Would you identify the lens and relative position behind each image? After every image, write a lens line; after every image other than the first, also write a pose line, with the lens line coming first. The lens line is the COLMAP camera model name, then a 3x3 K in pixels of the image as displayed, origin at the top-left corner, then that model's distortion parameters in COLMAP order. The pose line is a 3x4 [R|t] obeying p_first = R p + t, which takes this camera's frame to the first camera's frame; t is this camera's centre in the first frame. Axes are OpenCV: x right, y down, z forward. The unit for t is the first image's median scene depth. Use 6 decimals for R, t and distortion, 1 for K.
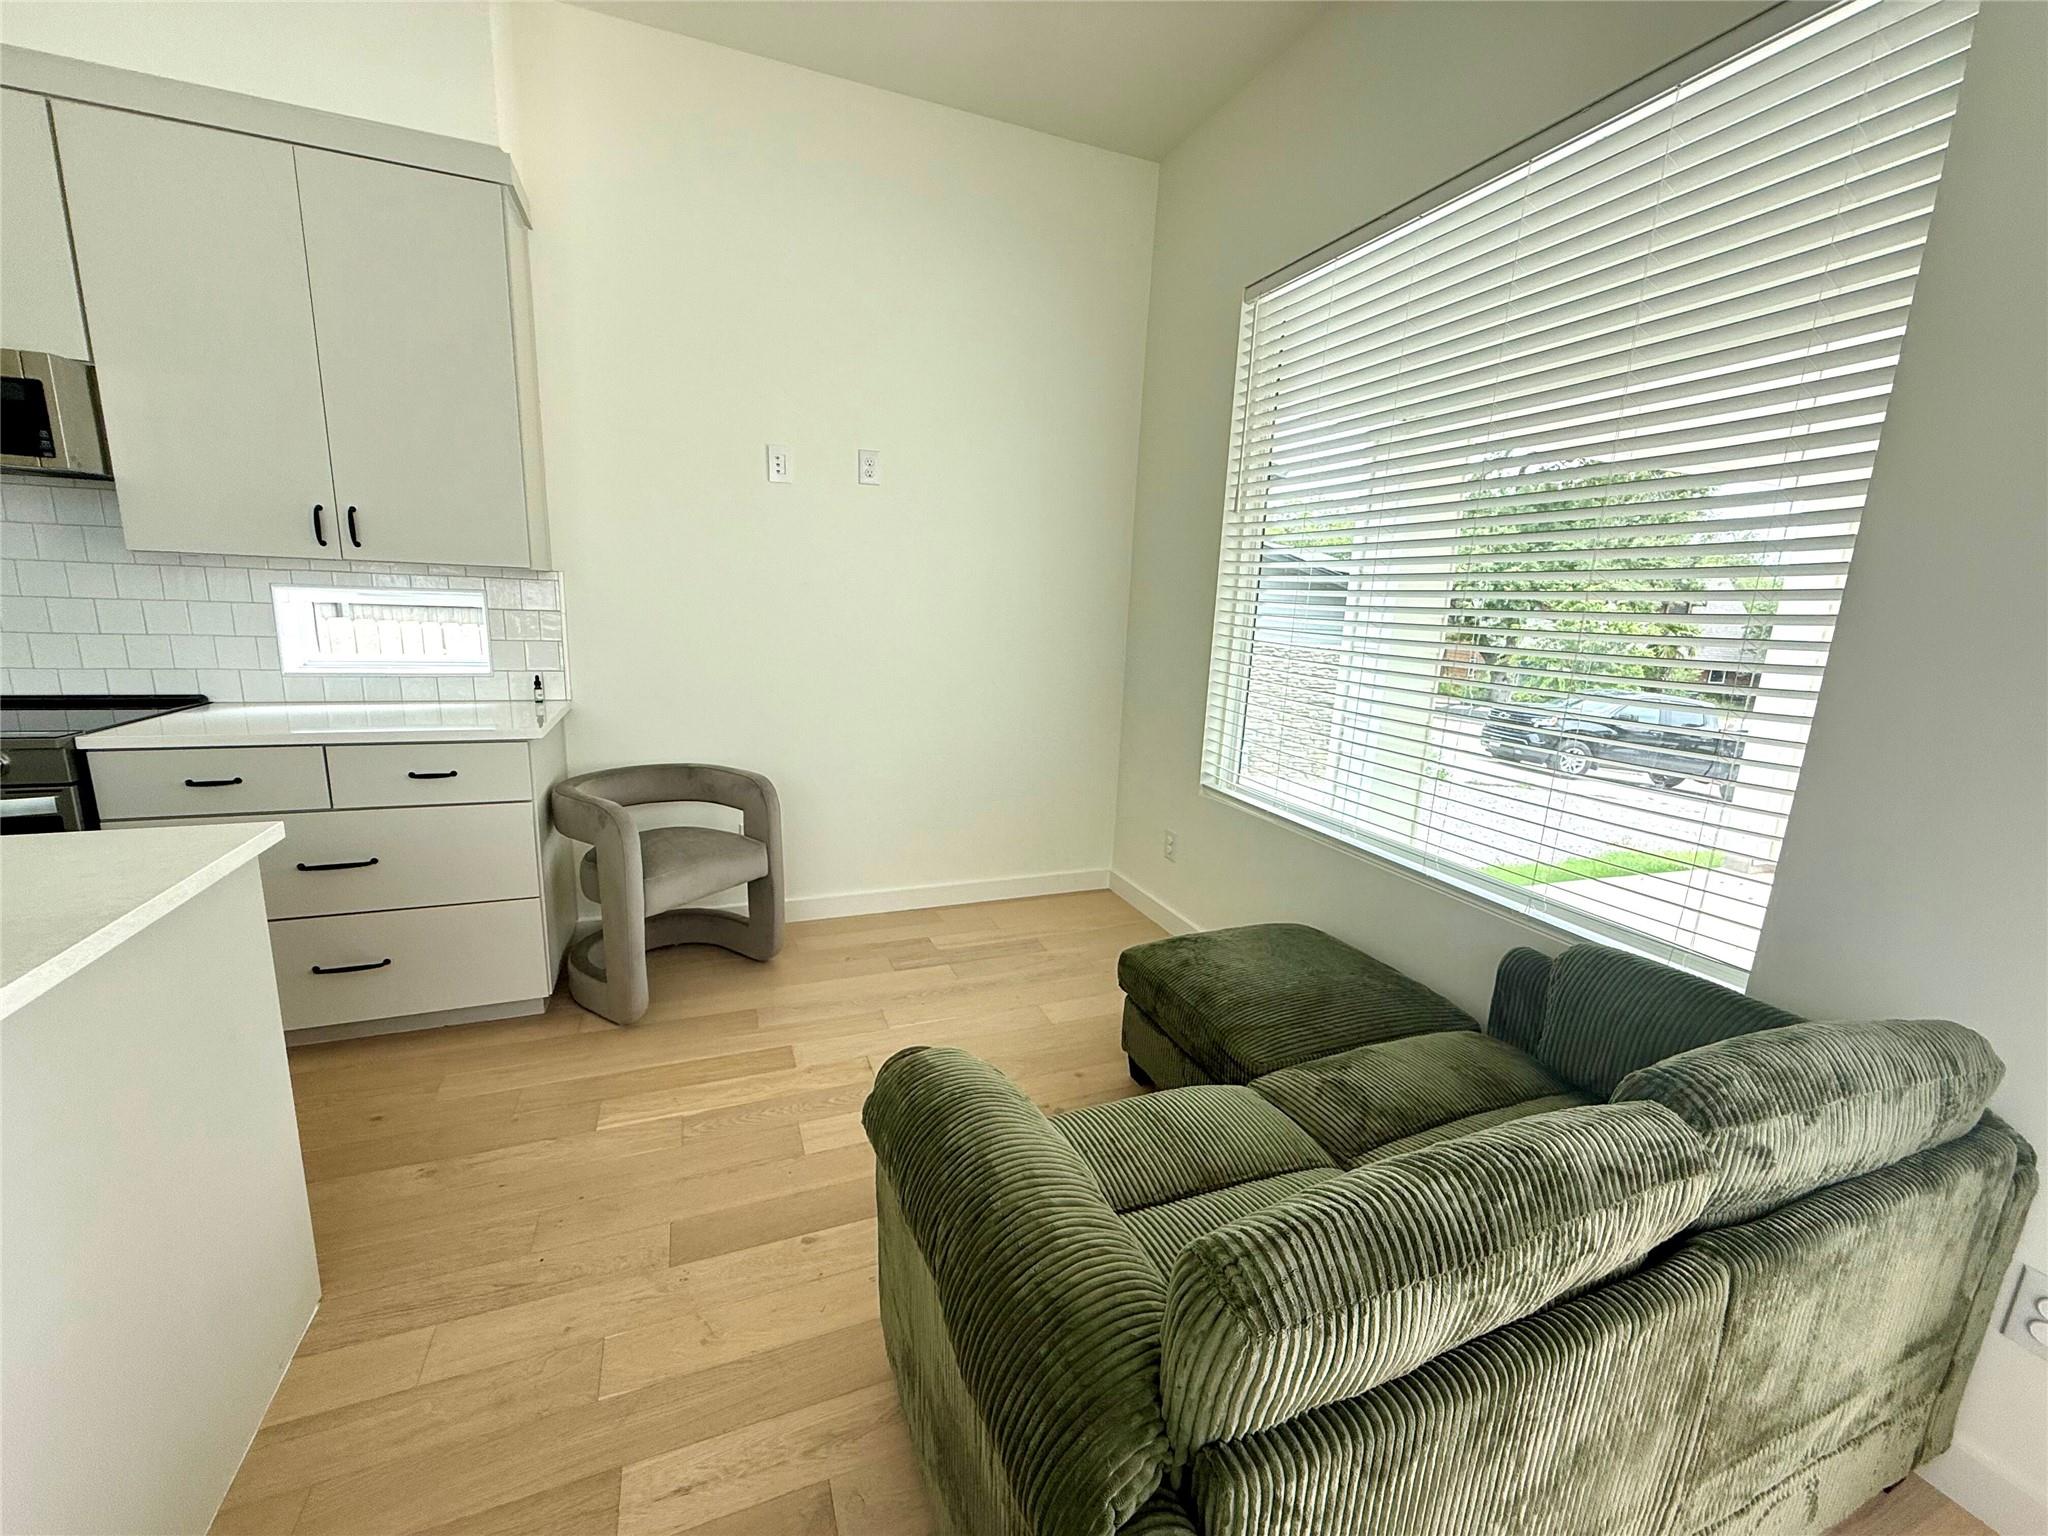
lens RADIAL K [[813.8, 0, 1019.5], [0, 813.8, 769.3], [0, 0, 1]] dist [-0.000295, 0.000315]
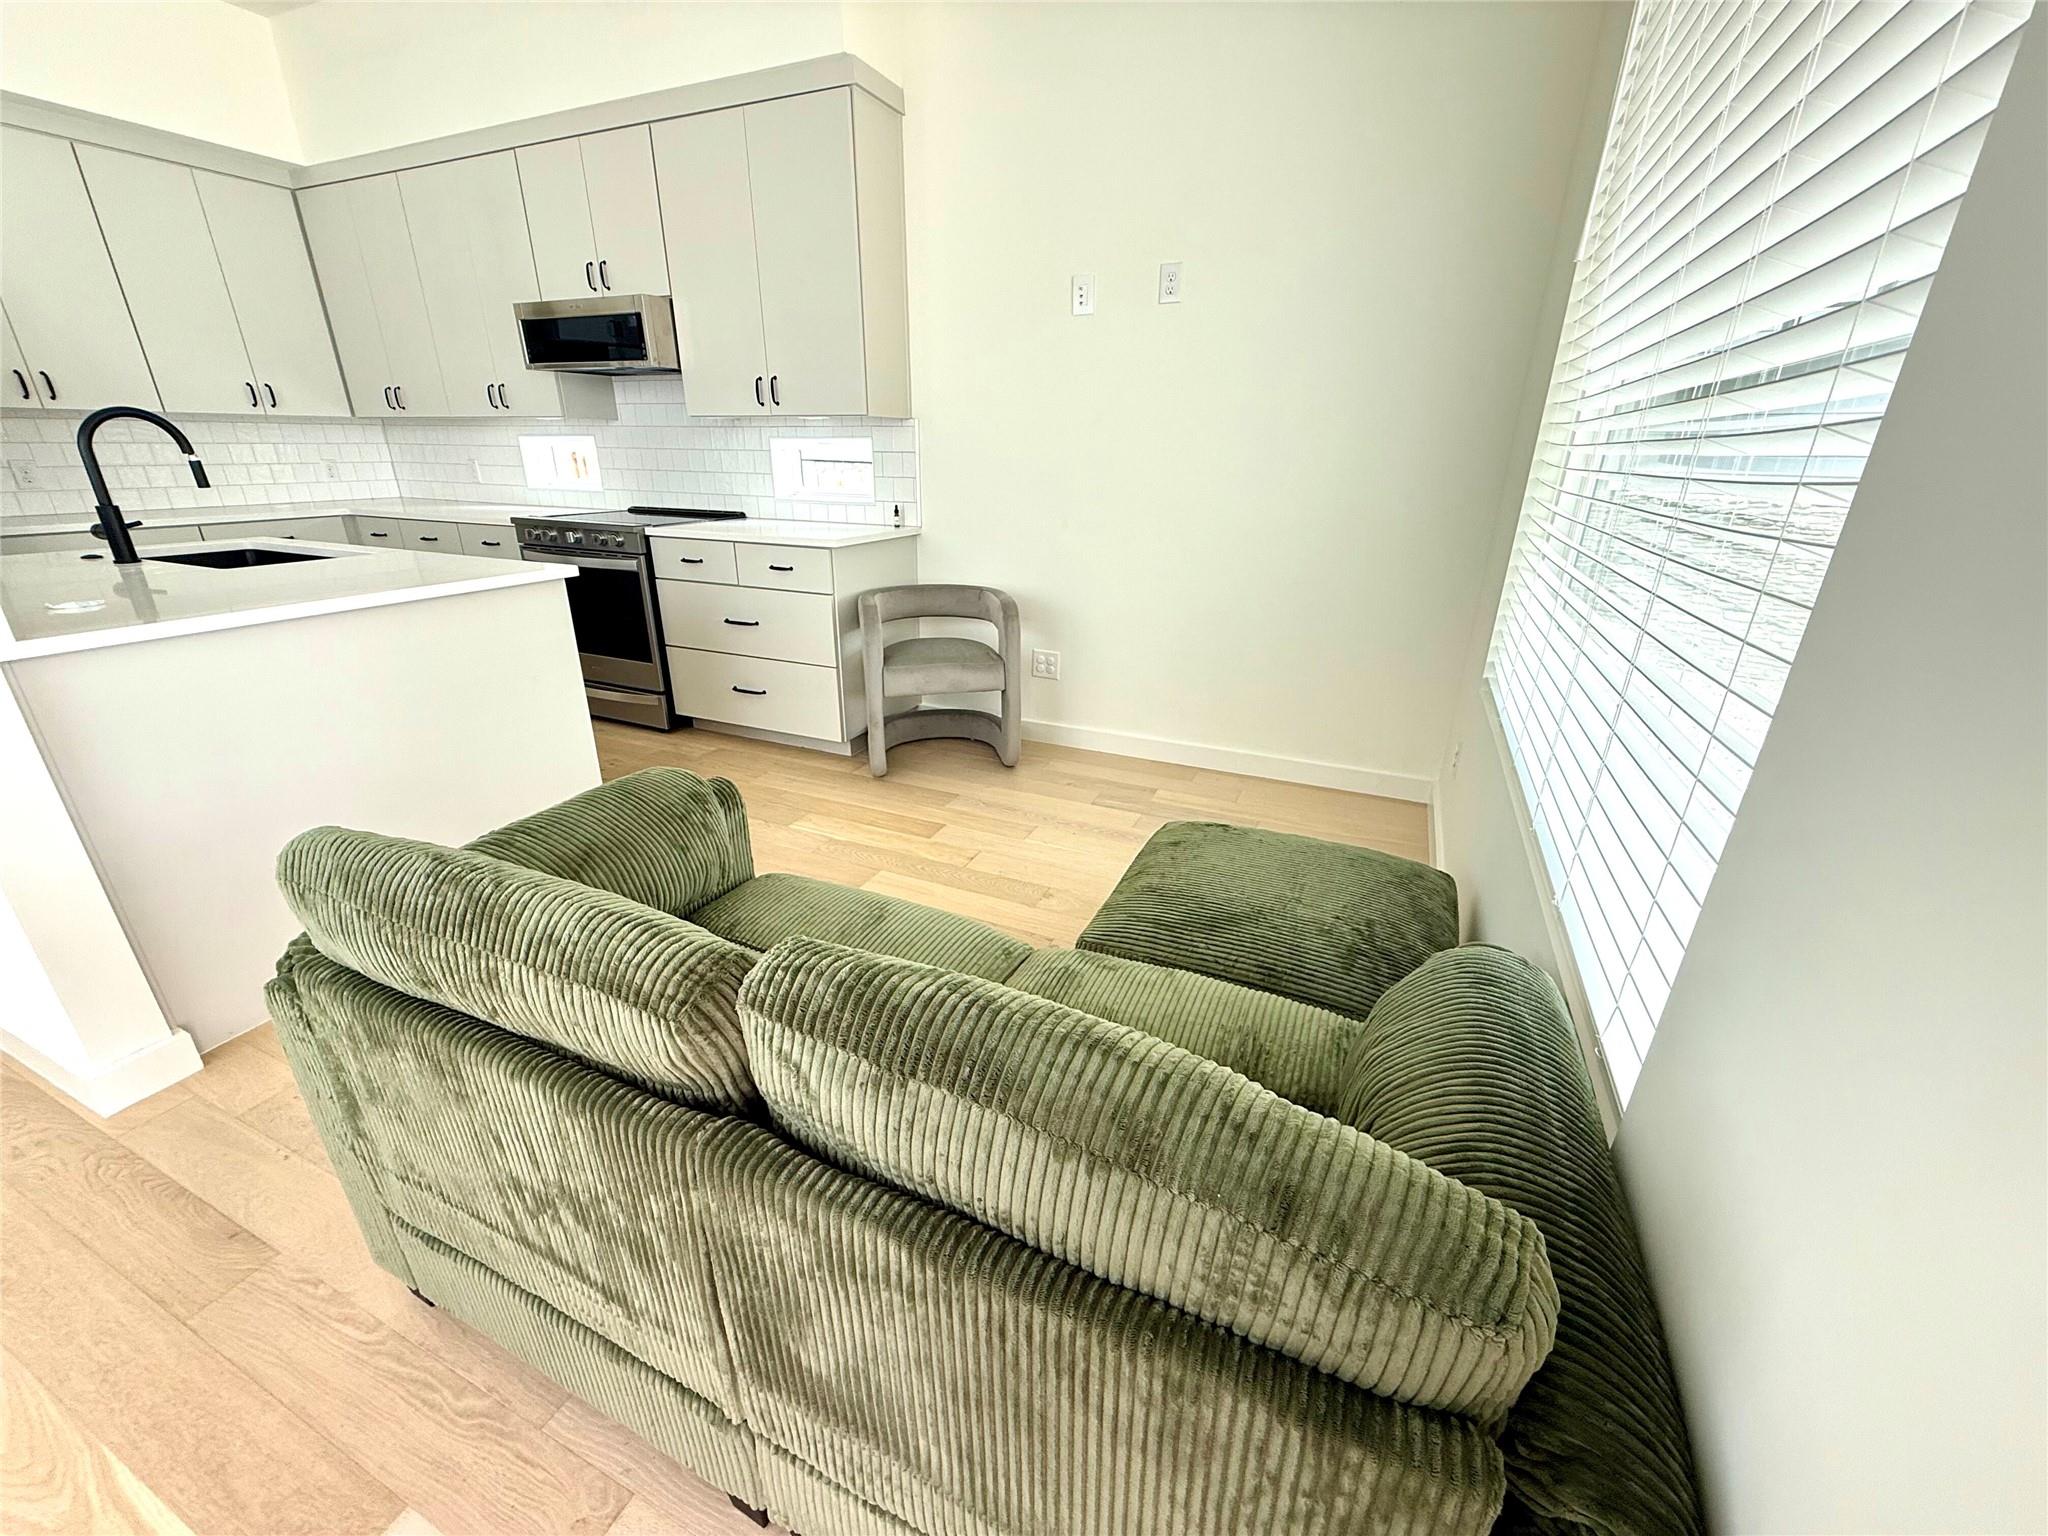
lens RADIAL K [[813.8, 0, 1025.9], [0, 813.8, 769.9], [0, 0, 1]] dist [-0.000295, 0.000315]
pose [[0.693526, 0.232067, -0.682031, 0.565806], [-0.129949, 0.971466, 0.198410, 0.010309], [0.708615, -0.048973, 0.703894, 0.239142]]
